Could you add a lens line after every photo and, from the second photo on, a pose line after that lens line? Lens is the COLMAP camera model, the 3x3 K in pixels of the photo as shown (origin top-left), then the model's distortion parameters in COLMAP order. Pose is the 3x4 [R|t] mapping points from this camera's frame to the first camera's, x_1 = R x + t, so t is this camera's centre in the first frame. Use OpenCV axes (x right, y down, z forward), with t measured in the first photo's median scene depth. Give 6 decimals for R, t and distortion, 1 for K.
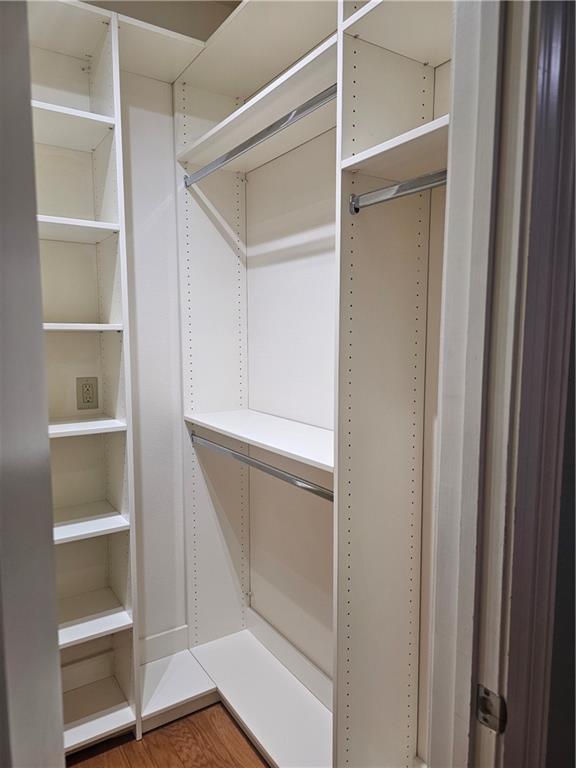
lens RADIAL K [[511.4, 0, 289.6], [0, 511.4, 386.8], [0, 0, 1]] dist [0.032376, -0.040874]
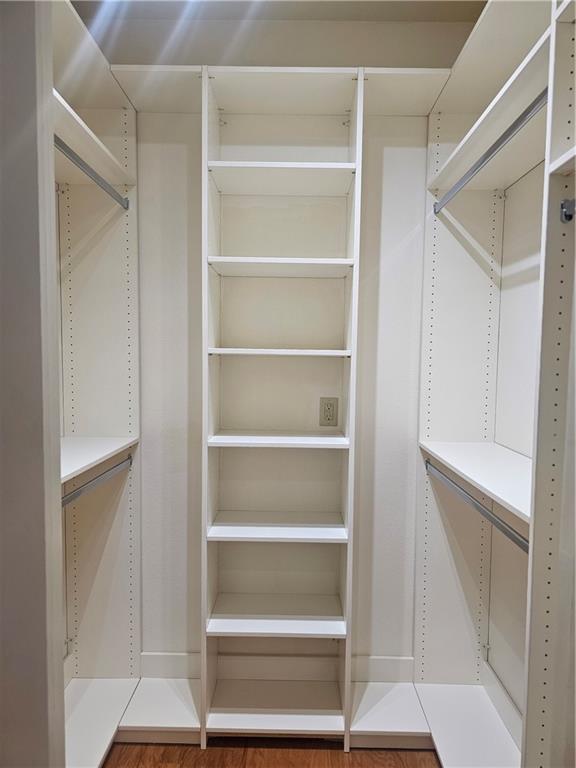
lens RADIAL K [[511.4, 0, 289.6], [0, 511.4, 386.8], [0, 0, 1]] dist [0.032376, -0.040874]
pose [[0.832241, 0.044256, -0.552645, 0.142267], [-0.071017, 0.997107, -0.027097, -0.005624], [0.549847, 0.061798, 0.832976, 0.033566]]
